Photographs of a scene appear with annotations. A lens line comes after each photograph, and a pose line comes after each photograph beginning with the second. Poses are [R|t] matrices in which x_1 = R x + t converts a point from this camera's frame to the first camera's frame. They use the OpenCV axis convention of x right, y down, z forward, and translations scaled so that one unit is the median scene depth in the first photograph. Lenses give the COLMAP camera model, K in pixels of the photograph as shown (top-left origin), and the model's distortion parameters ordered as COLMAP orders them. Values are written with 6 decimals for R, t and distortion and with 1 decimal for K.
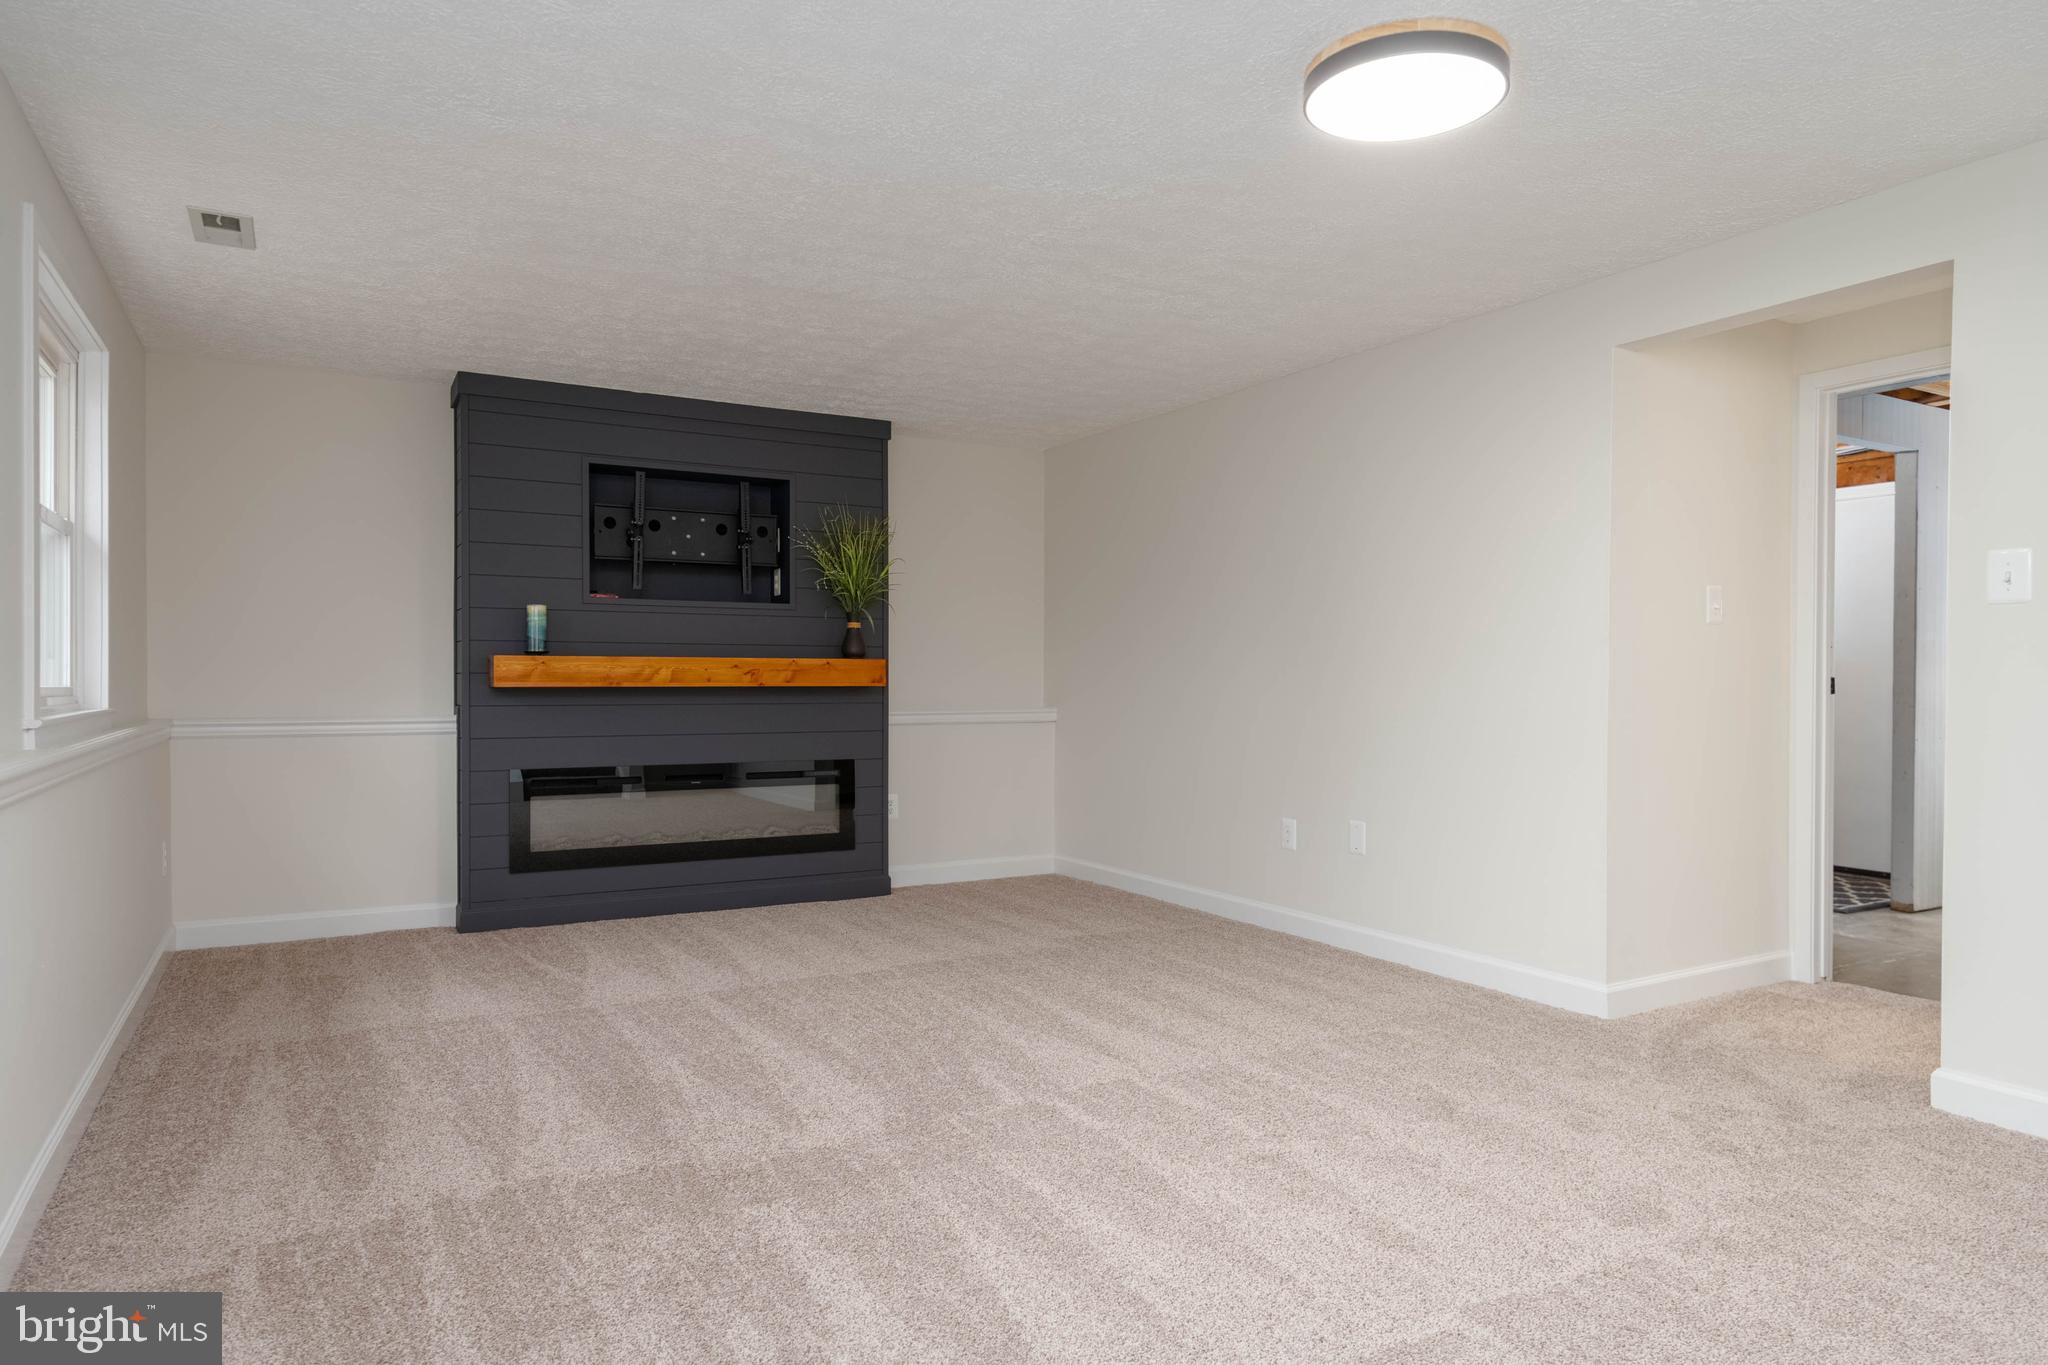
lens RADIAL K [[1251.9, 0, 1024.0], [0, 1251.9, 682.5], [0, 0, 1]] dist [0.008907, 0.001261]
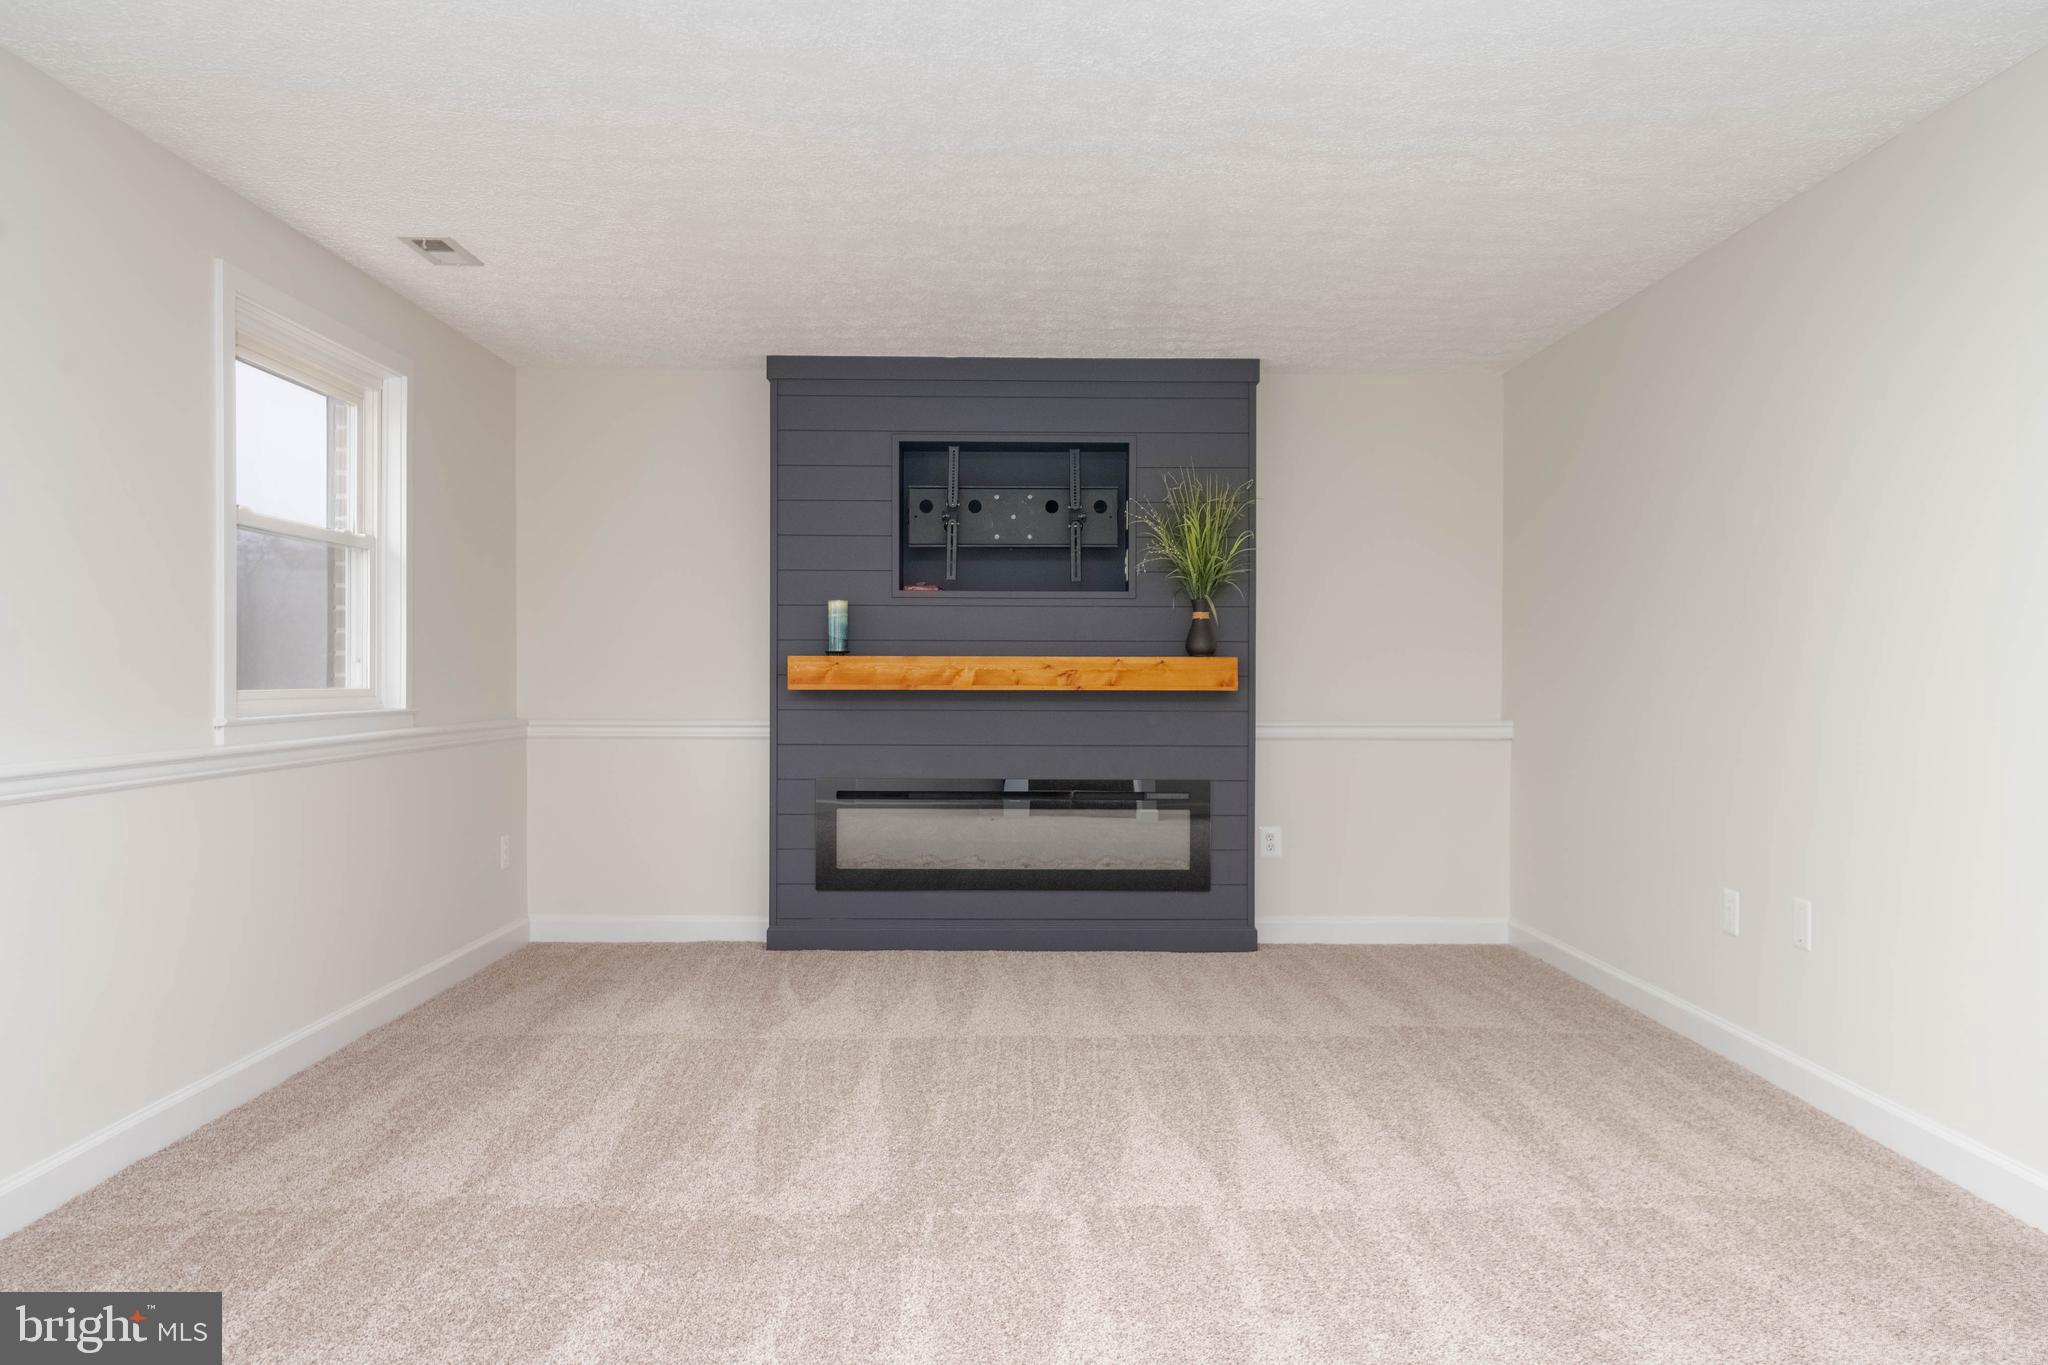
lens RADIAL K [[1547.2, 0, 1024.0], [0, 1547.2, 682.5], [0, 0, 1]] dist [0.027401, 0.001953]
pose [[0.872116, 0.002406, -0.489294, 0.283503], [-0.002630, 0.999997, 0.000231, -0.002450], [0.489293, 0.001086, 0.872119, 0.074858]]
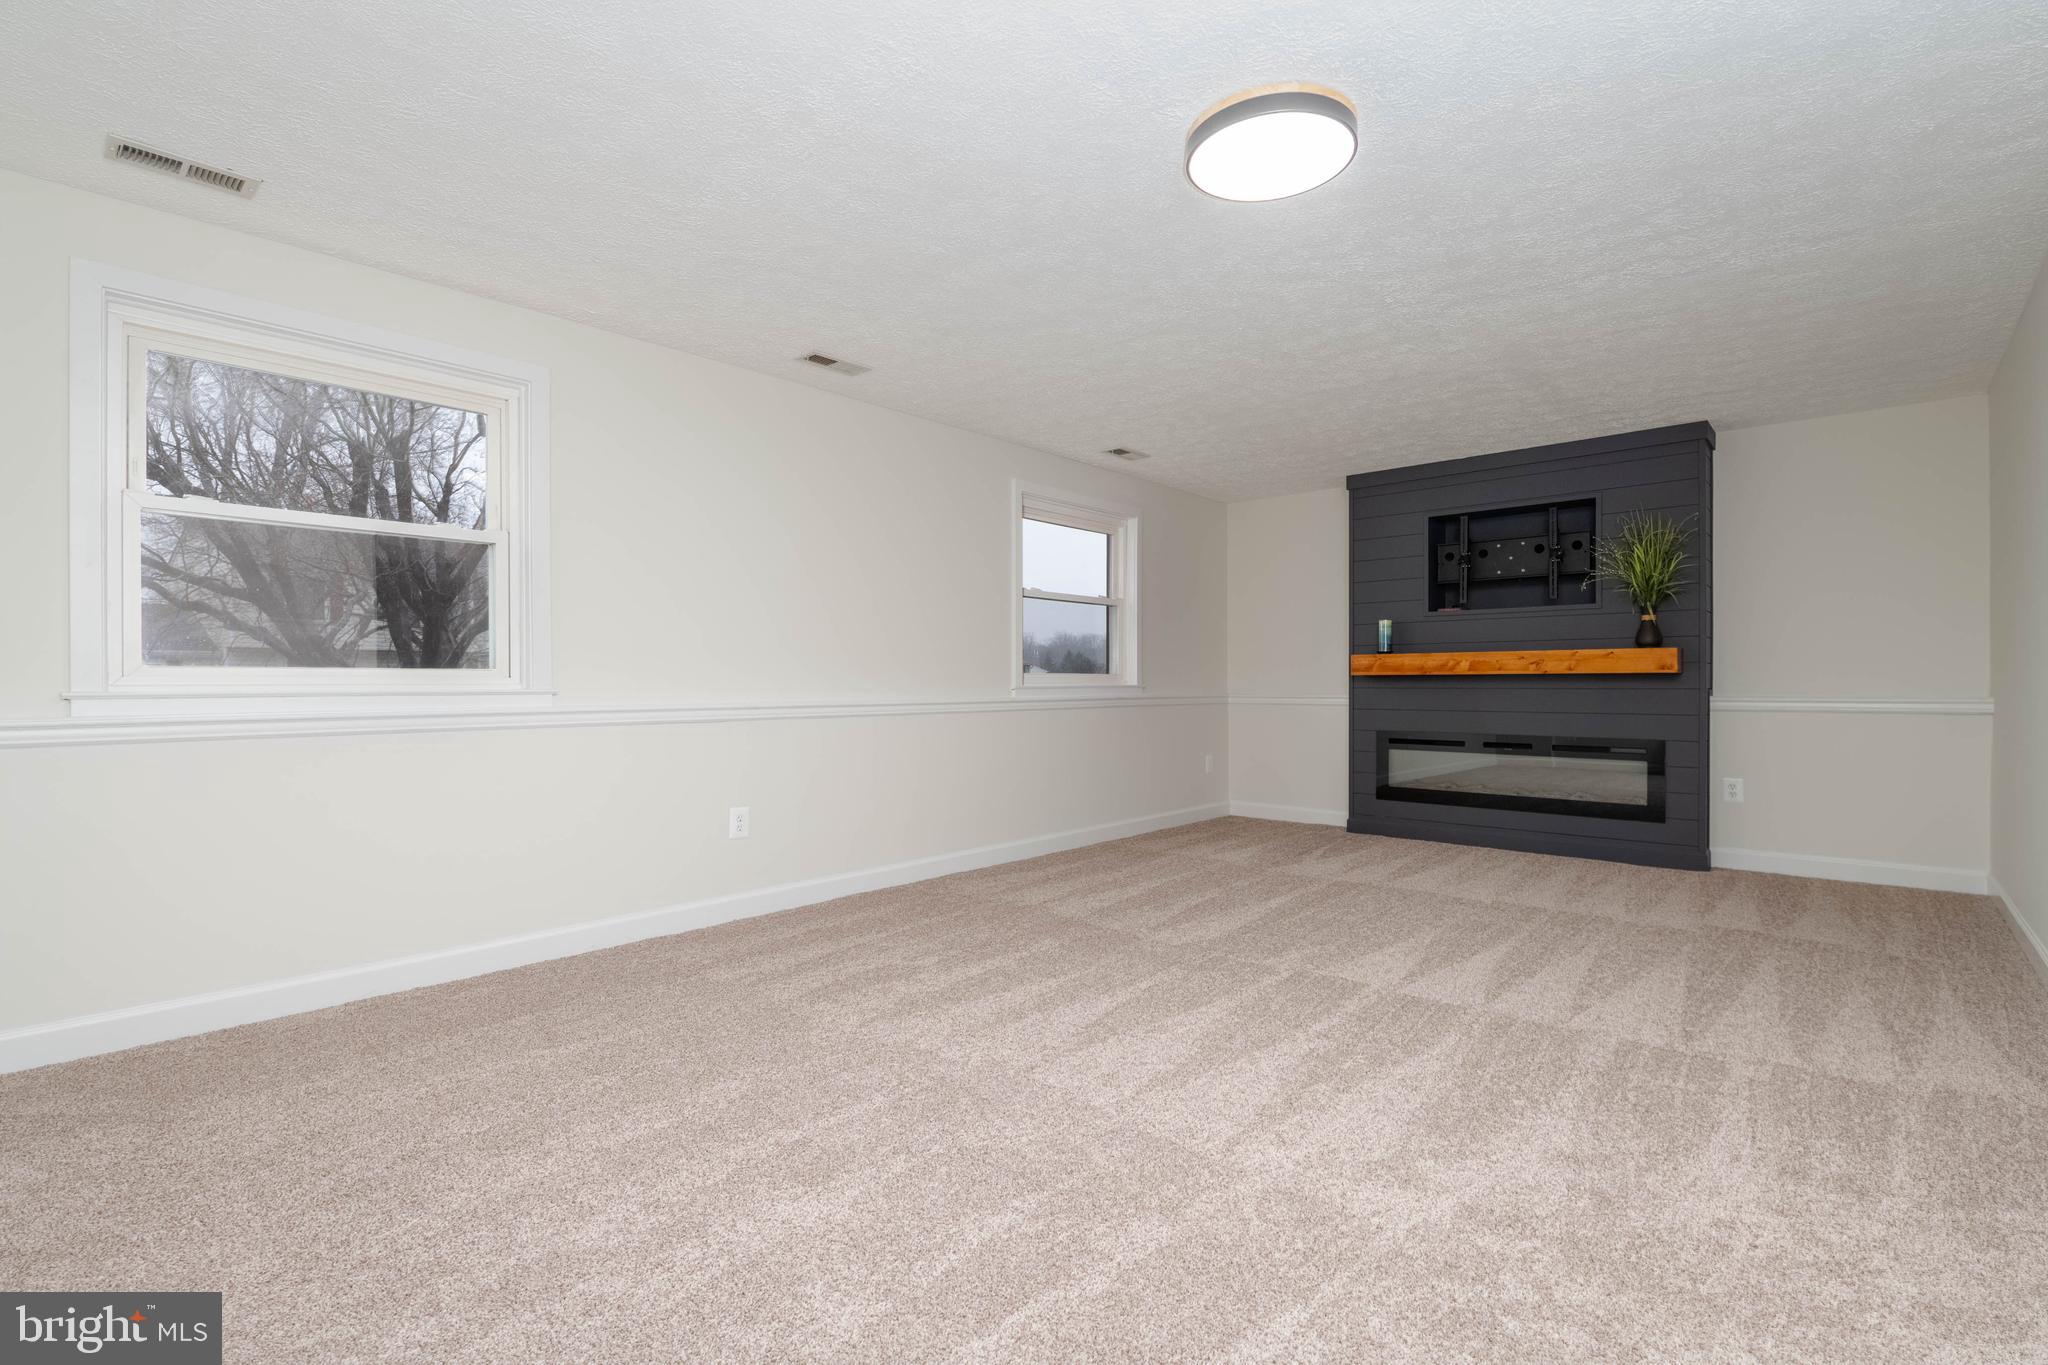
lens RADIAL K [[925.5, 0, 1024.0], [0, 925.5, 682.5], [0, 0, 1]] dist [-0.000670, -0.008731]
pose [[0.301963, -0.004380, -0.953309, 0.523532], [-0.001552, 0.999986, -0.005086, 0.018112], [0.953318, 0.003015, 0.301952, 0.255573]]
